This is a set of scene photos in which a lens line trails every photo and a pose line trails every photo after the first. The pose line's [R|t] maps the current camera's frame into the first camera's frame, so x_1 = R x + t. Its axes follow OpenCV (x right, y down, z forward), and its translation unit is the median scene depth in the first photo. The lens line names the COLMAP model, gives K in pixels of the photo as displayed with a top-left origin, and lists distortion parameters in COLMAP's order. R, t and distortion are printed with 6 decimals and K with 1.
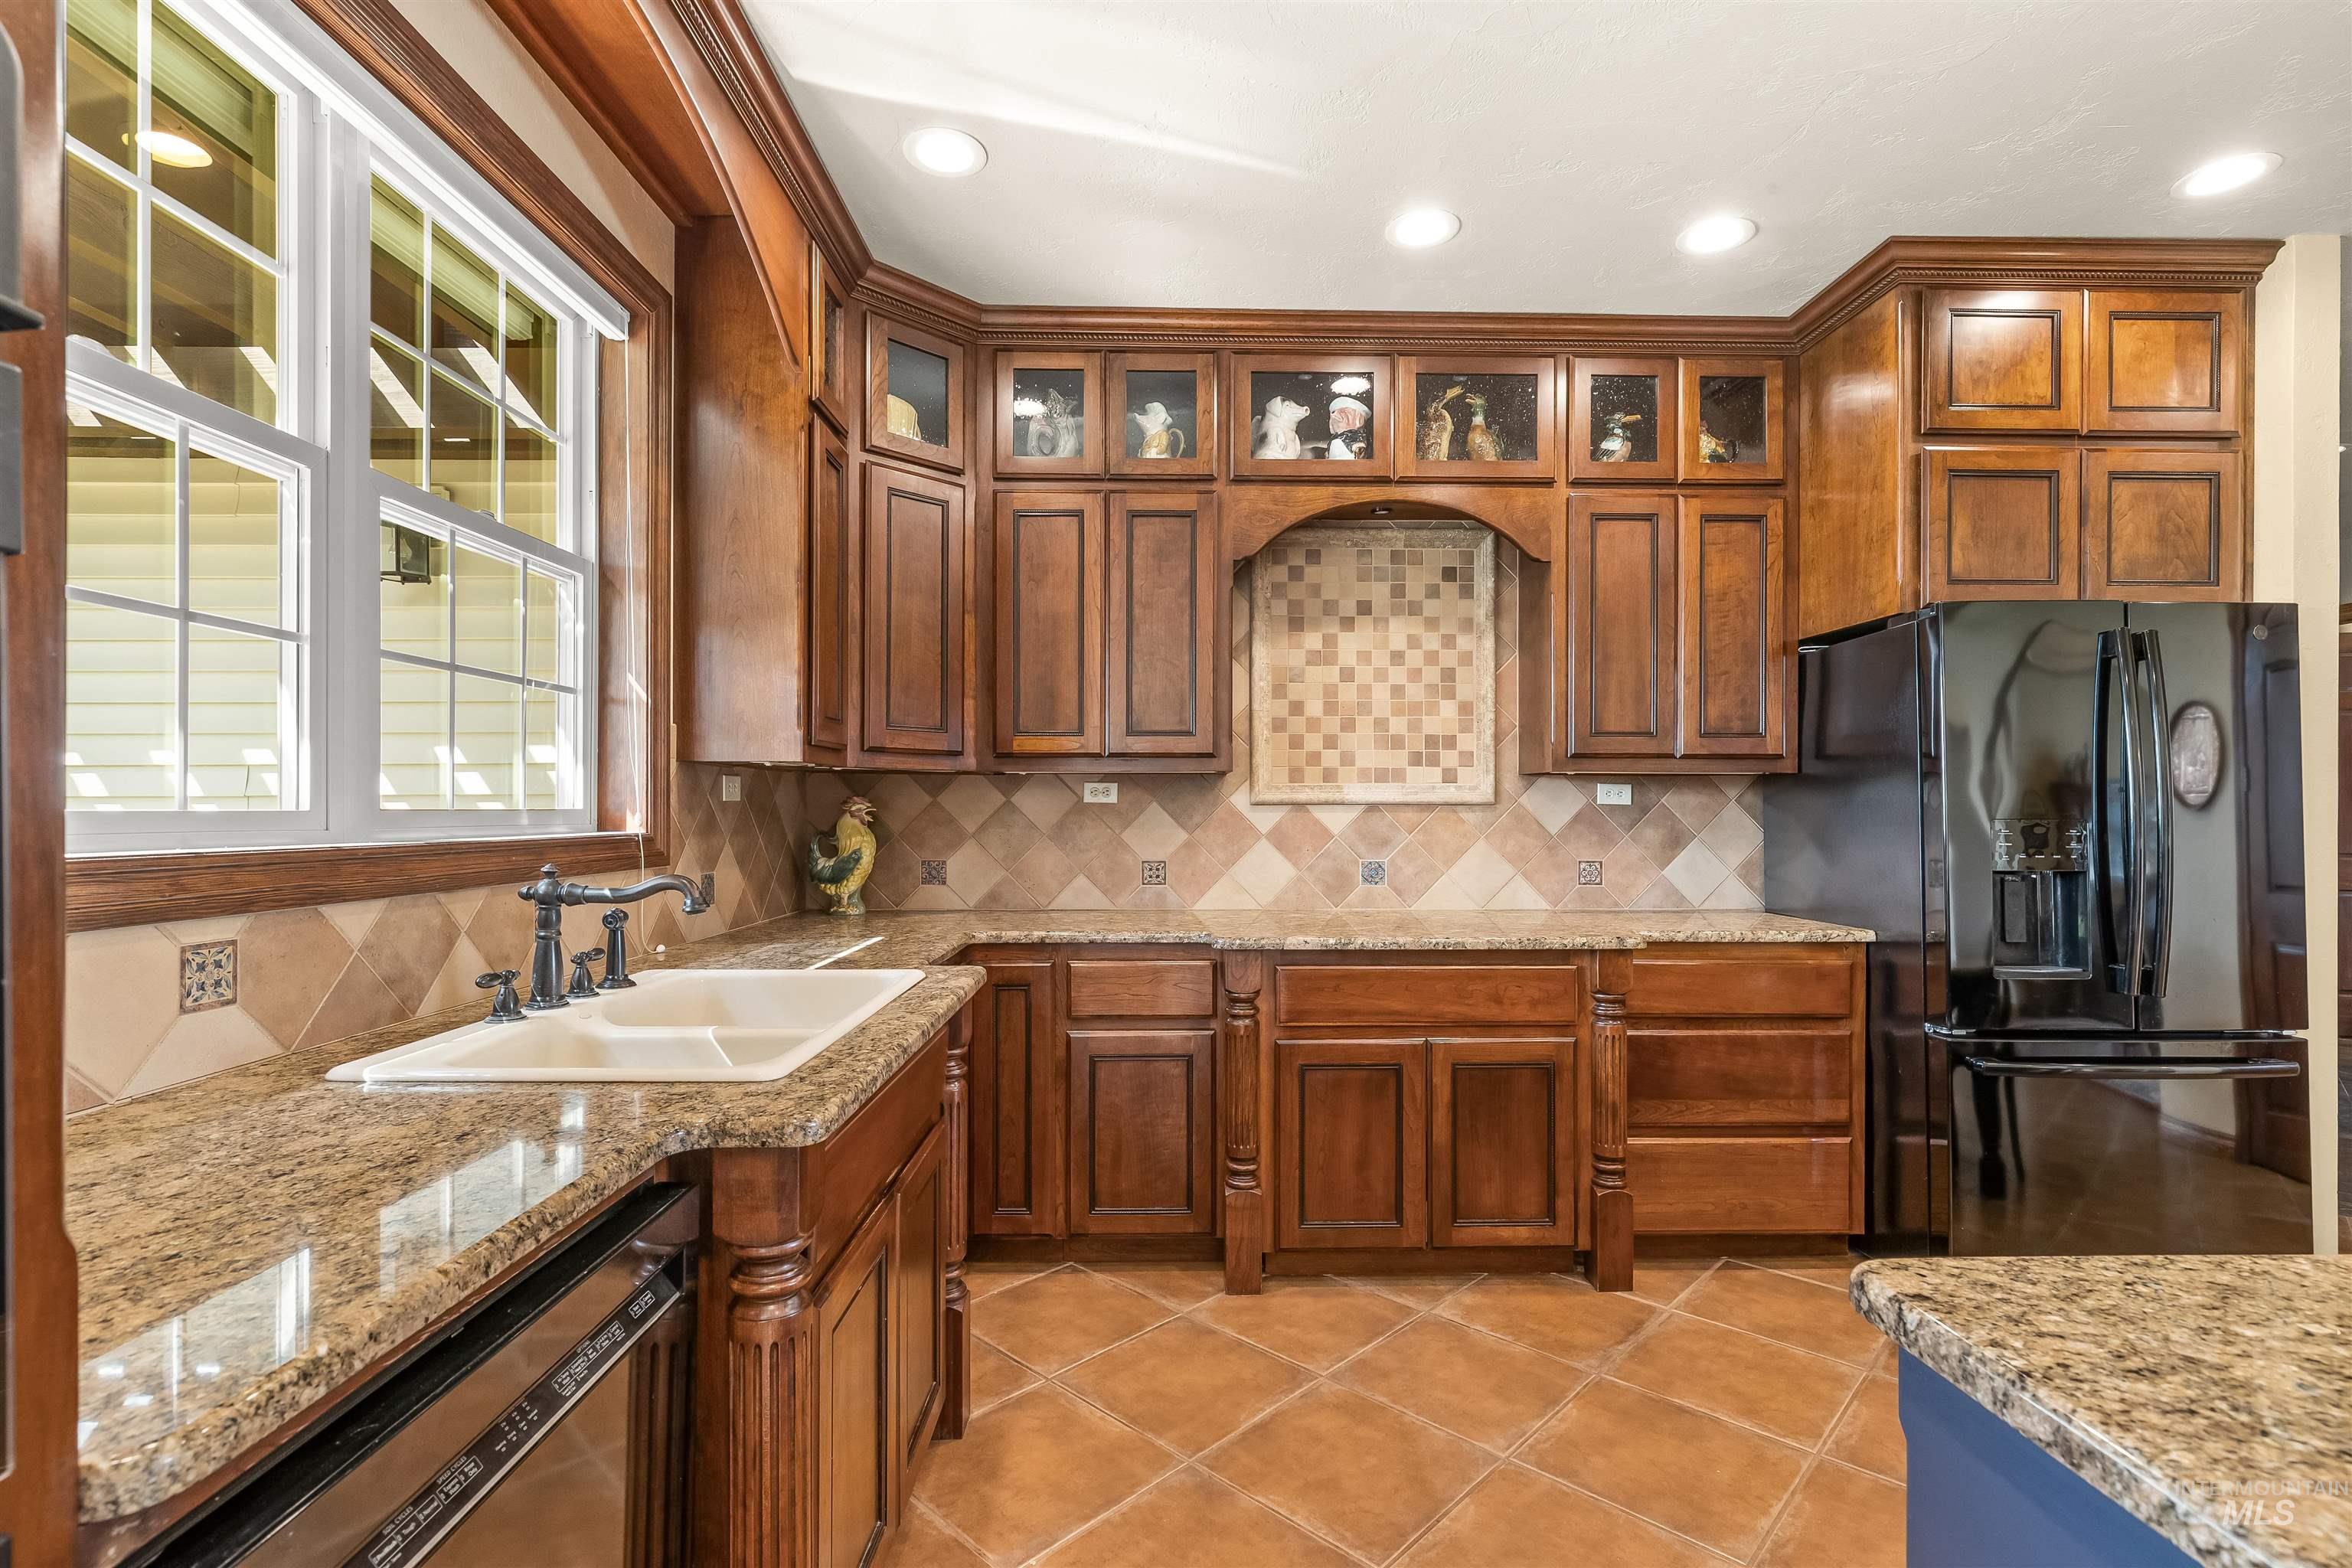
lens RADIAL K [[1077.2, 0, 1178.5], [0, 1077.2, 808.8], [0, 0, 1]] dist [-0.003891, -0.000025]
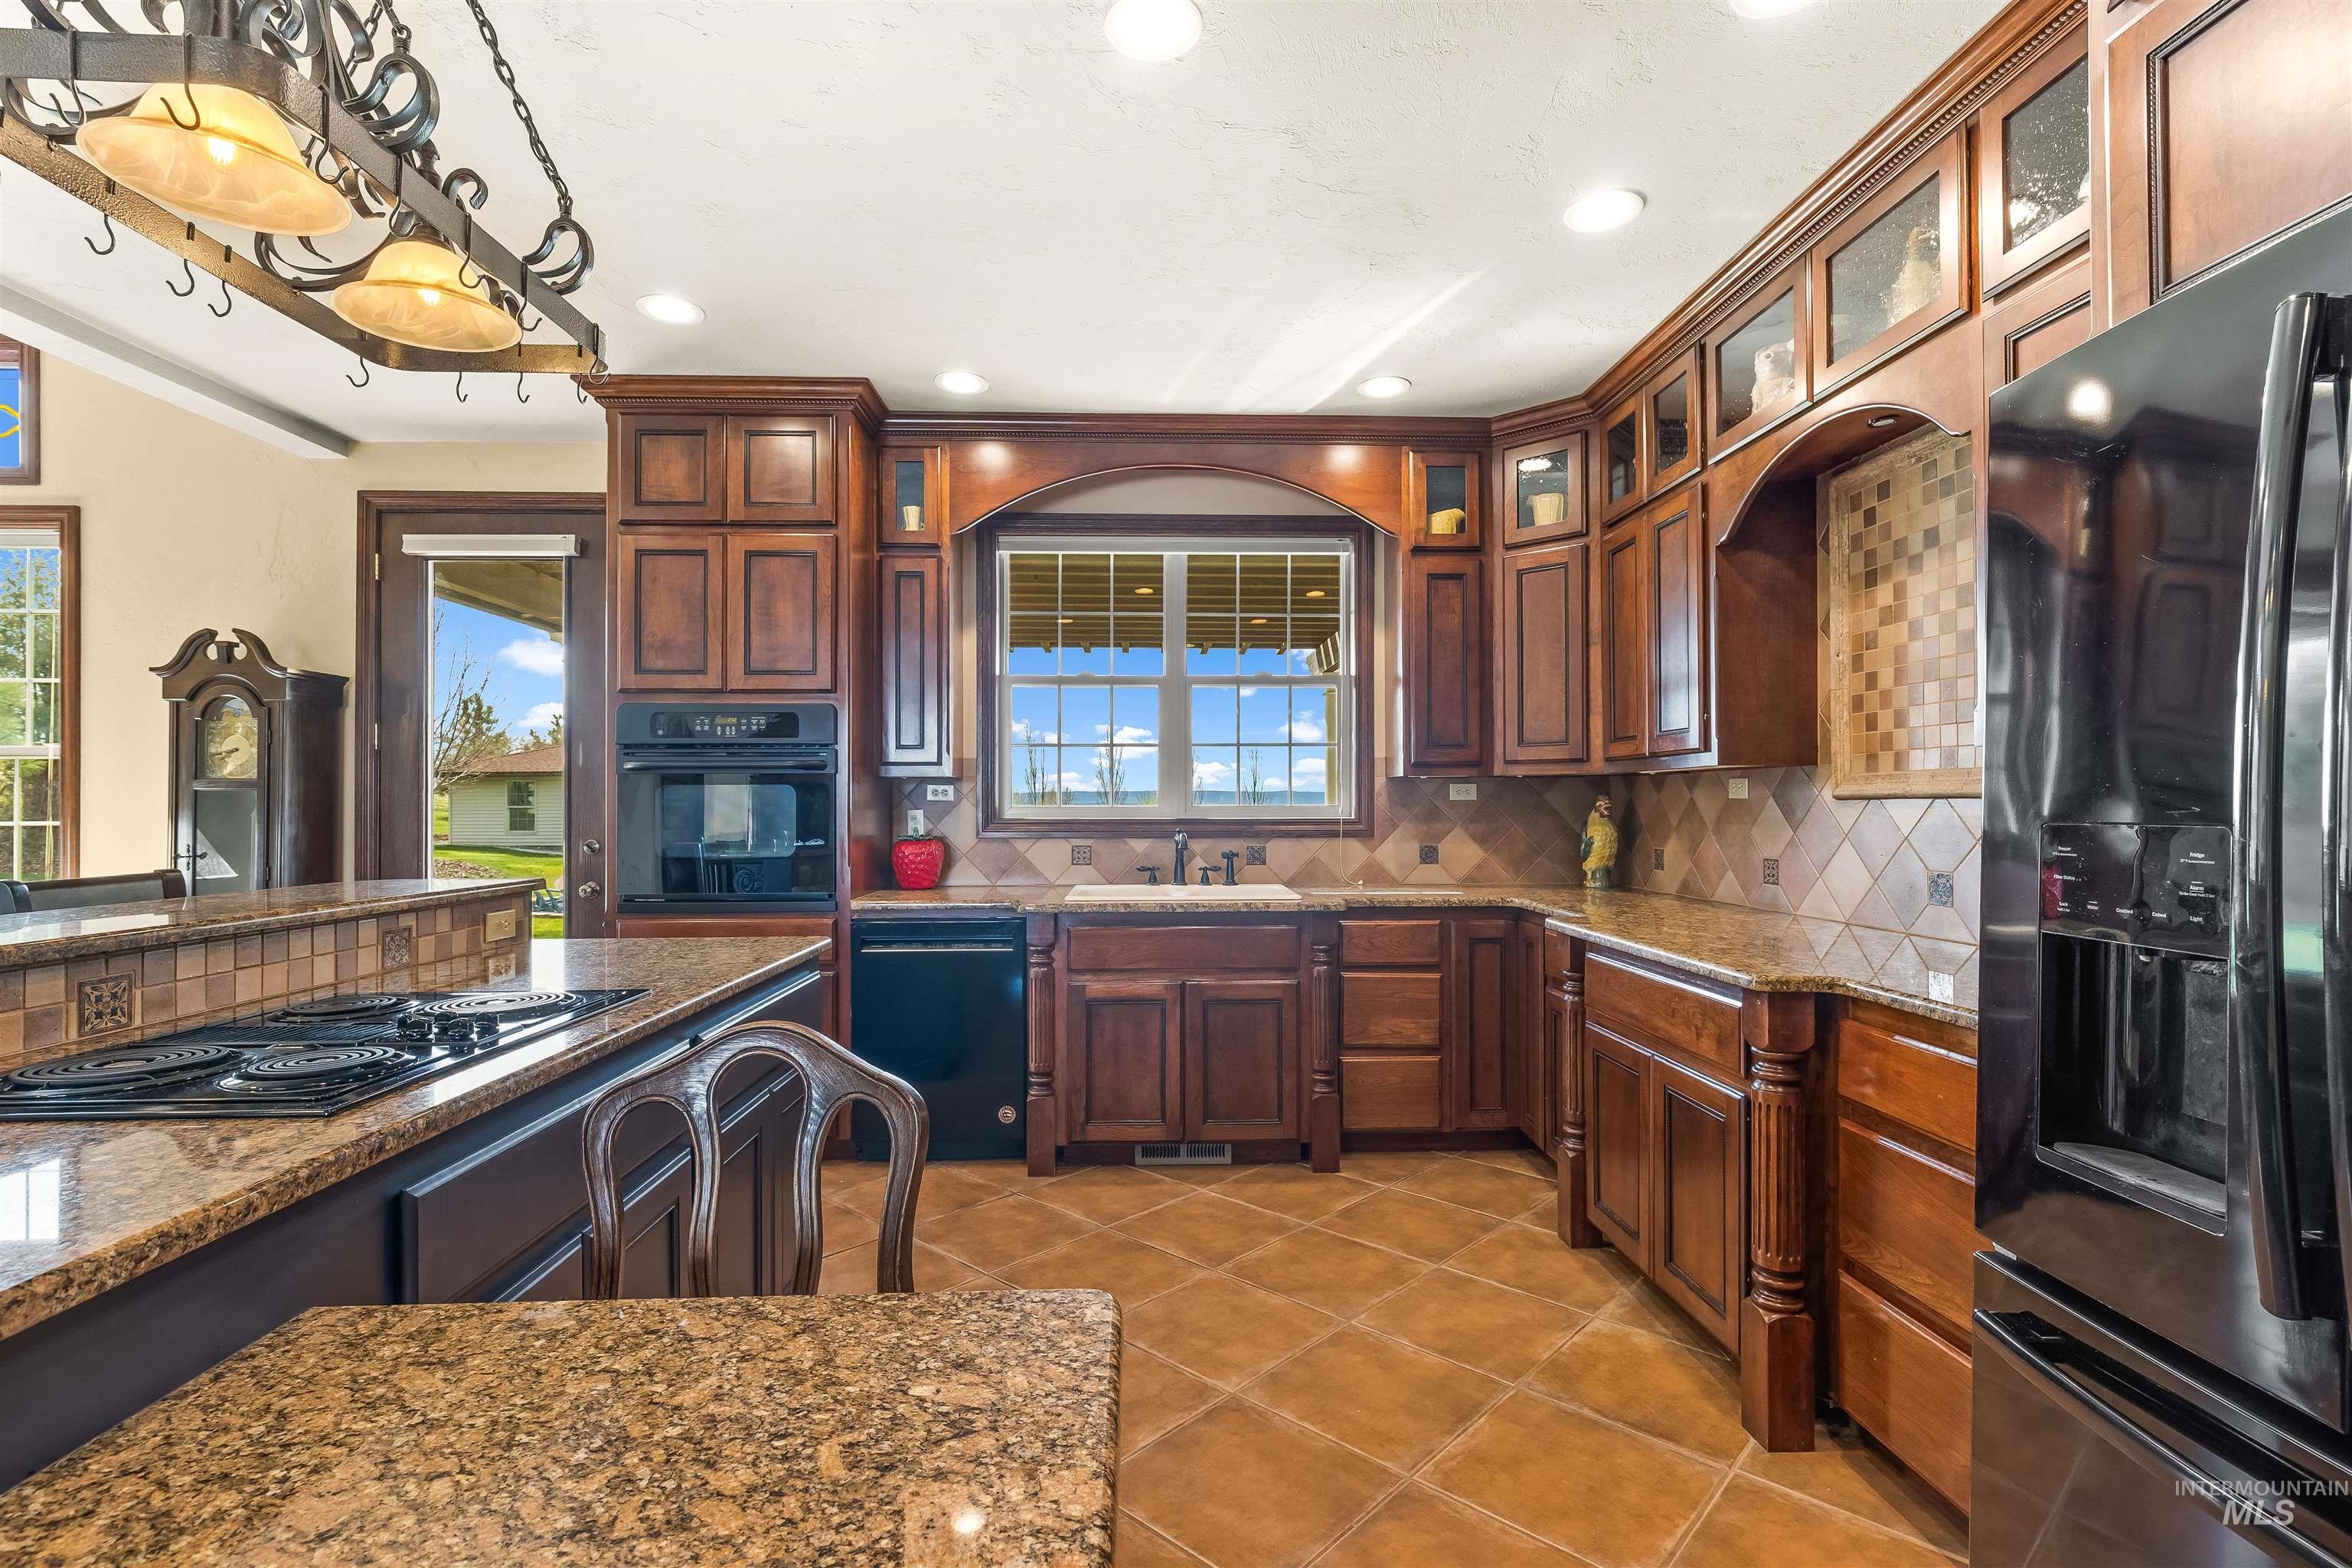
lens RADIAL K [[1082.4, 0, 1176.9], [0, 1082.4, 795.9], [0, 0, 1]] dist [-0.003146, 0.001222]
pose [[0.017503, -0.011137, -0.999785, 1.046396], [0.001492, 0.999937, -0.011112, 0.002784], [0.999846, -0.001297, 0.017518, 0.519168]]
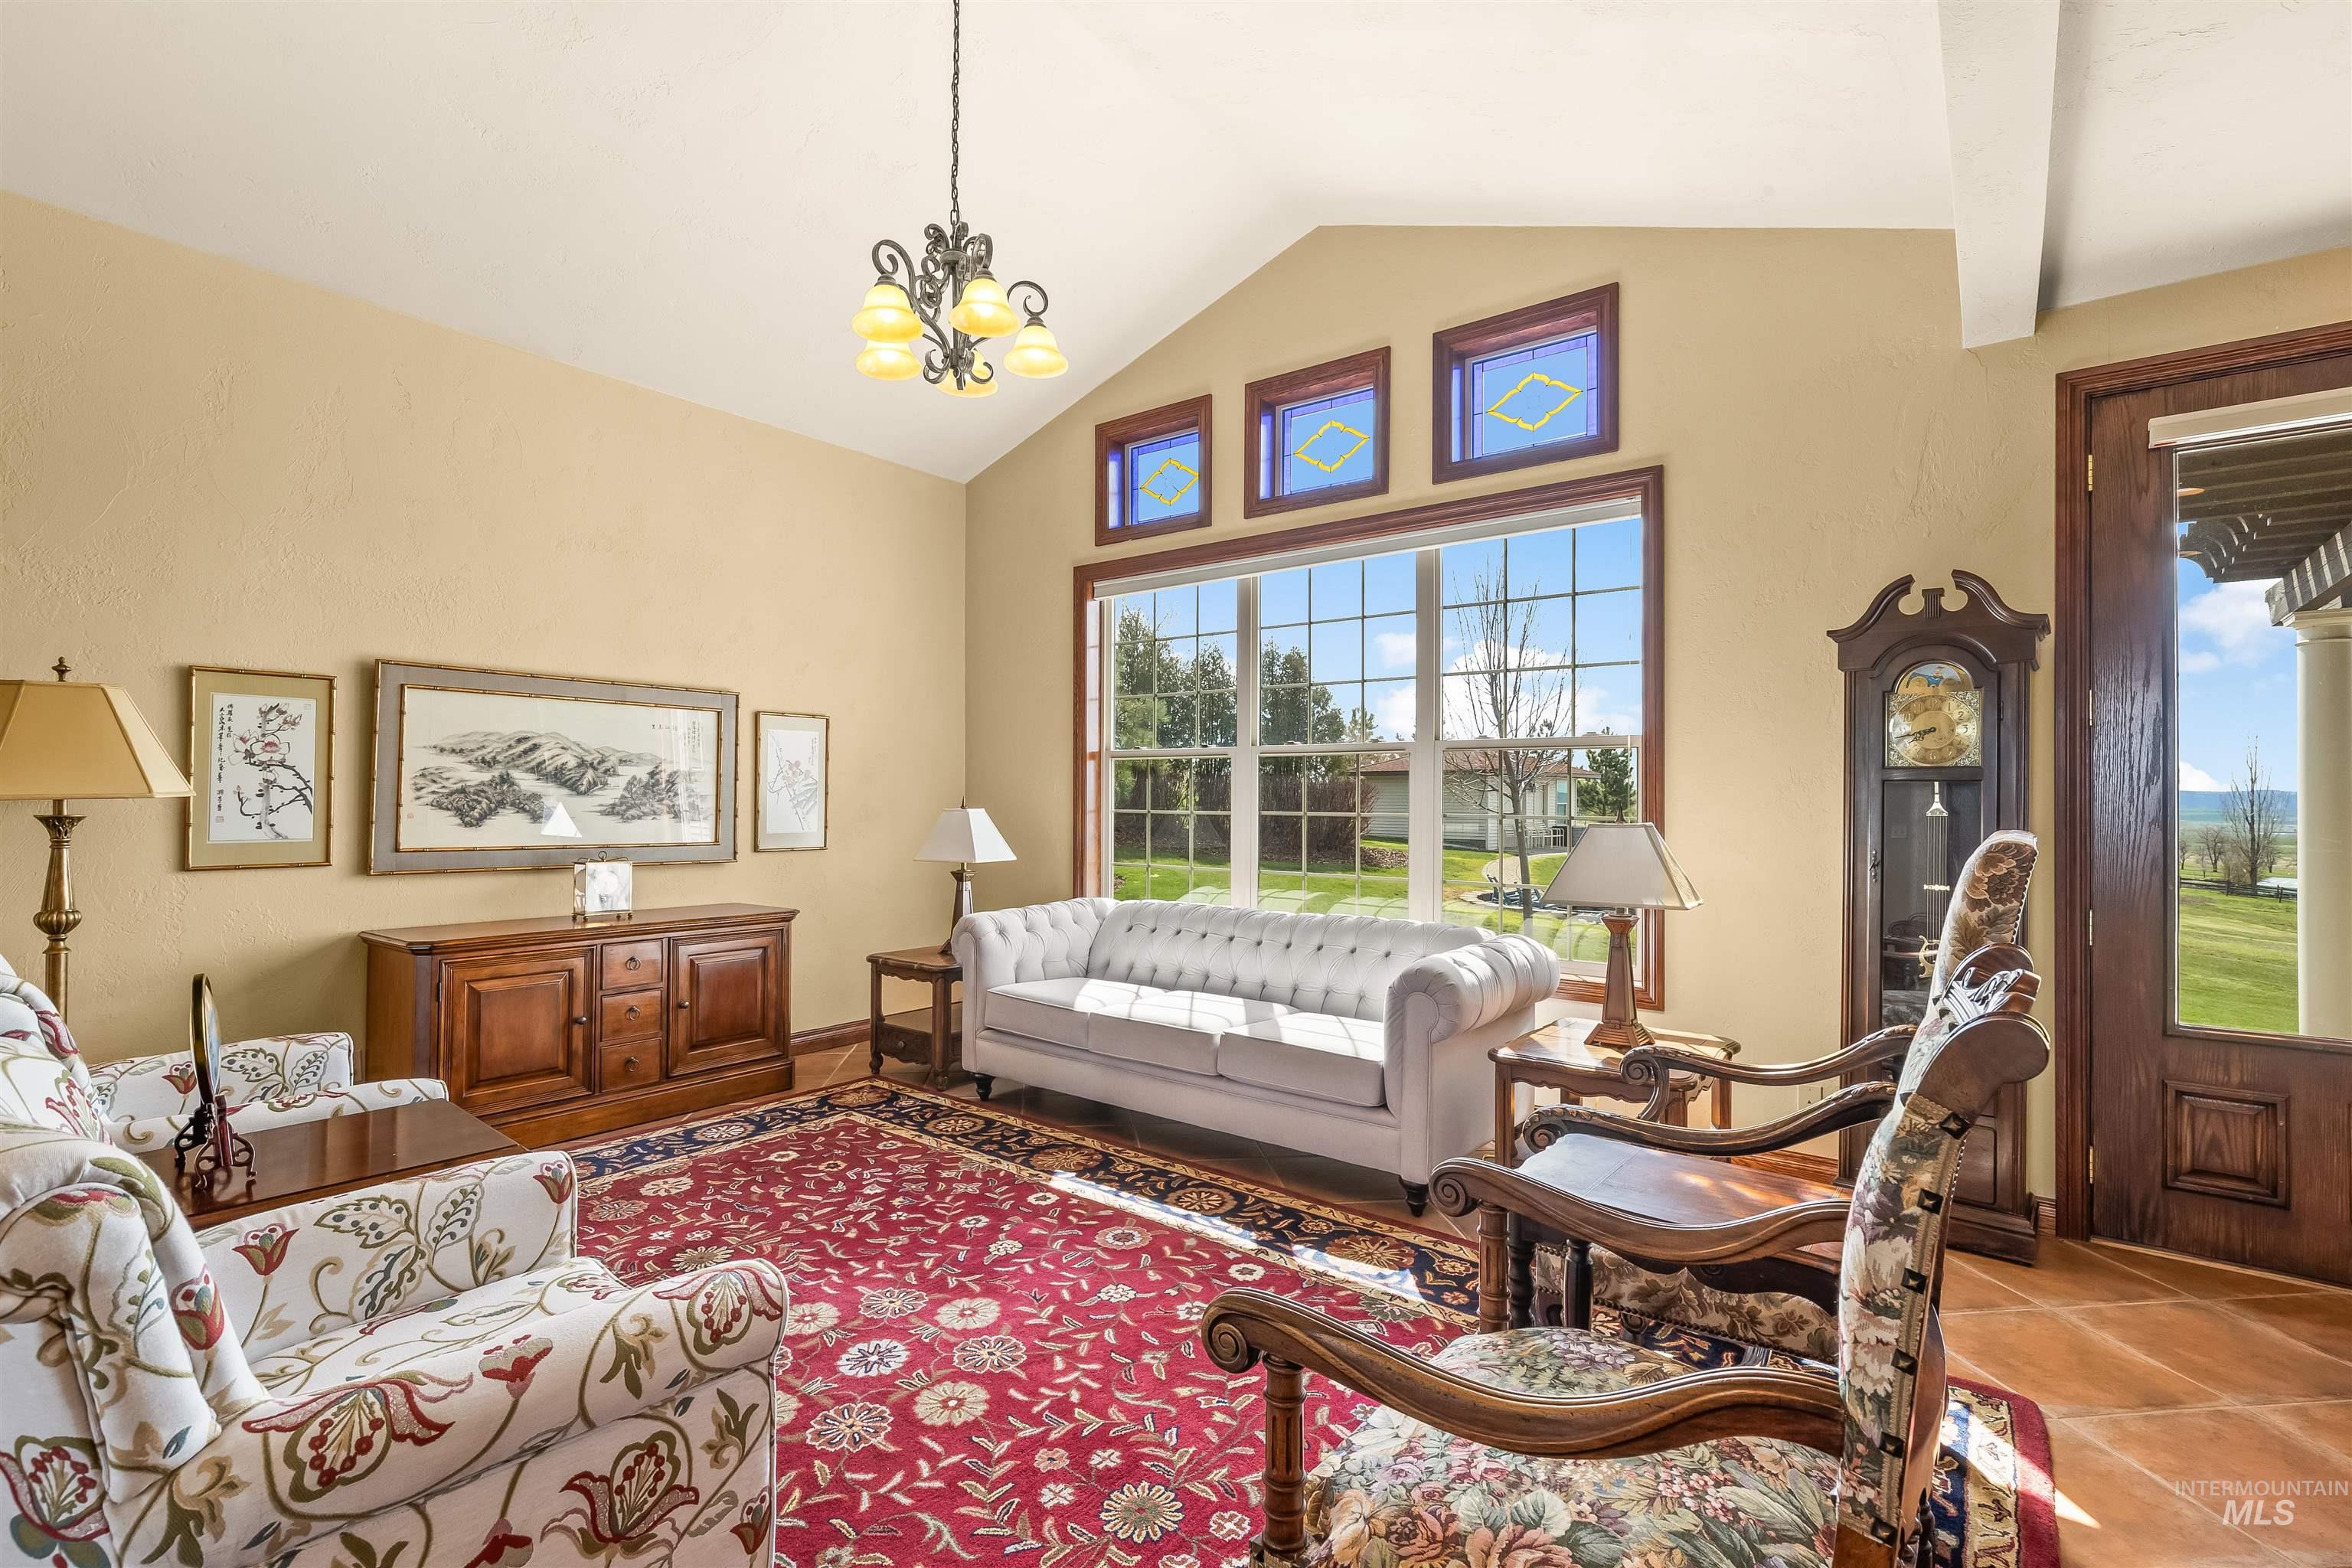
lens RADIAL K [[1069.2, 0, 1180.1], [0, 1069.2, 790.7], [0, 0, 1]] dist [-0.005204, -0.000065]
pose [[-0.625928, -0.015160, -0.779733, 0.937701], [-0.010362, 0.999884, -0.011123, 0.006162], [0.779812, 0.001118, -0.626013, -0.530723]]
